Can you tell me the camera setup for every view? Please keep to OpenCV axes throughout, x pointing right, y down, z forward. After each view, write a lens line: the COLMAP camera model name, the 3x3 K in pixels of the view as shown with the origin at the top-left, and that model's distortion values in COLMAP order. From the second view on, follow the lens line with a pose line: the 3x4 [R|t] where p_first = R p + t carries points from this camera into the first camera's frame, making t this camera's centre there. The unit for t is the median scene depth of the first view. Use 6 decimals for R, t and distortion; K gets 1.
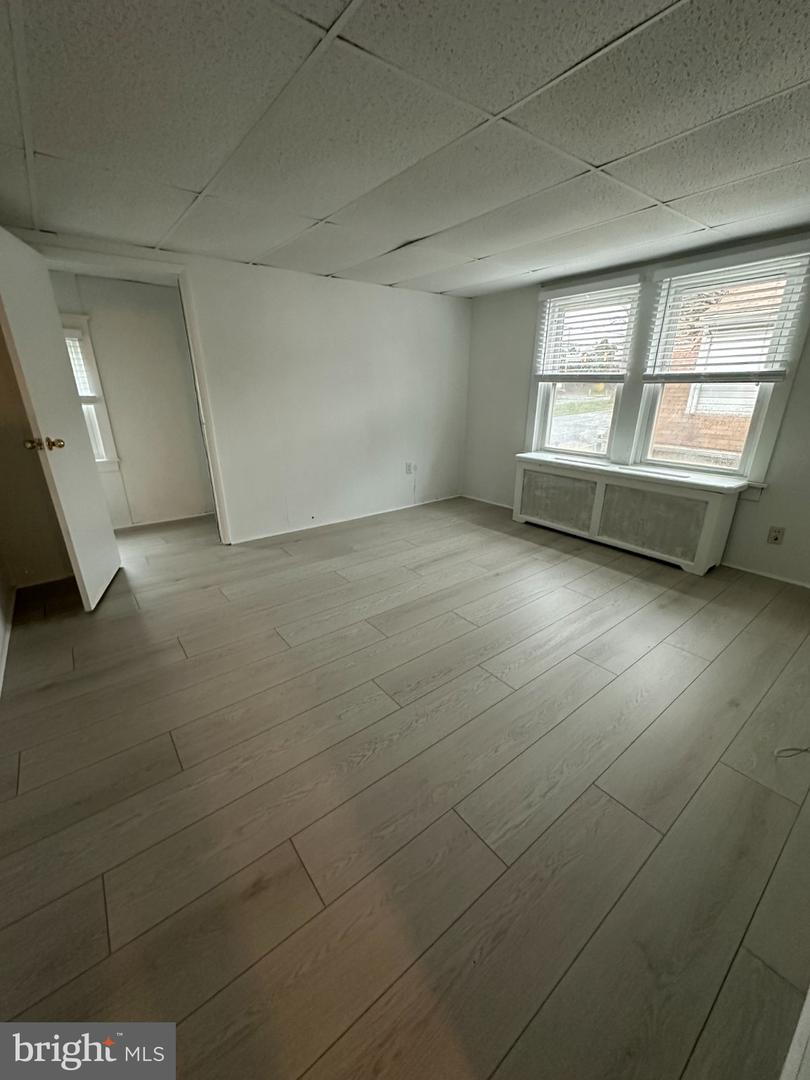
lens RADIAL K [[429.6, 0, 407.3], [0, 429.6, 541.5], [0, 0, 1]] dist [-0.001444, -0.000340]
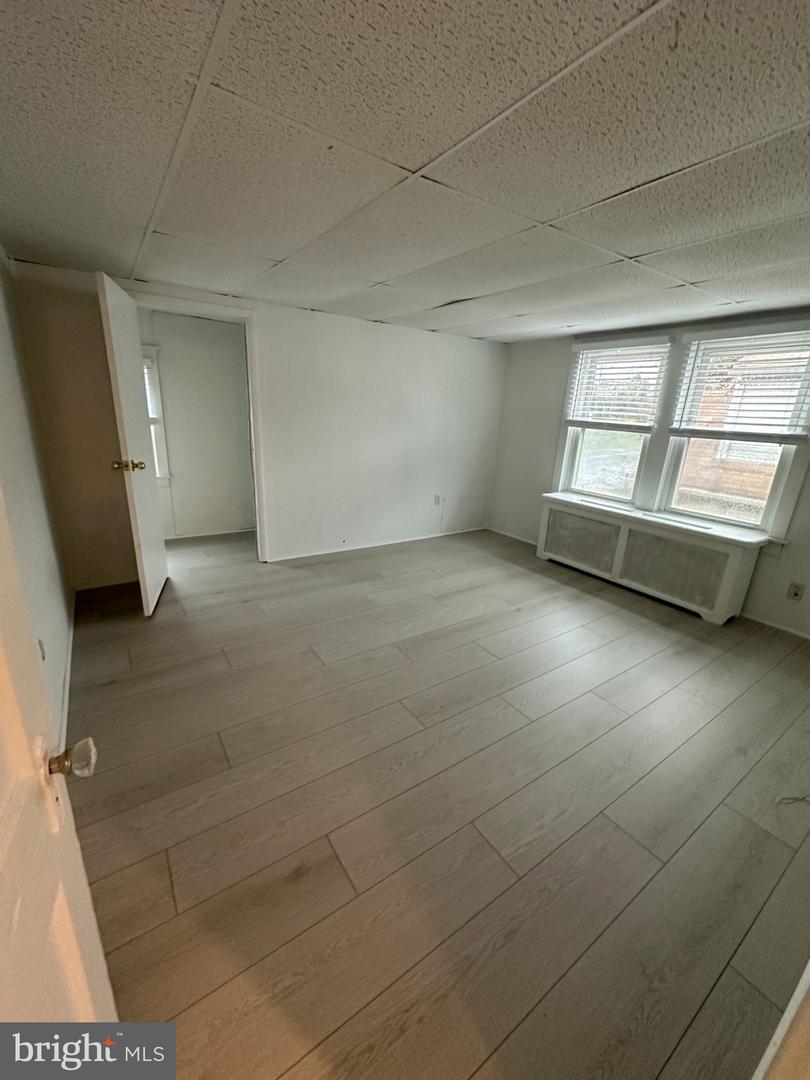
lens RADIAL K [[442.3, 0, 403.6], [0, 442.3, 540.4], [0, 0, 1]] dist [-0.002015, 0.000536]
pose [[0.996805, 0.065887, -0.045147, -0.034192], [-0.068177, 0.996358, -0.051219, -0.017029], [0.041608, 0.054133, 0.997666, -0.096468]]
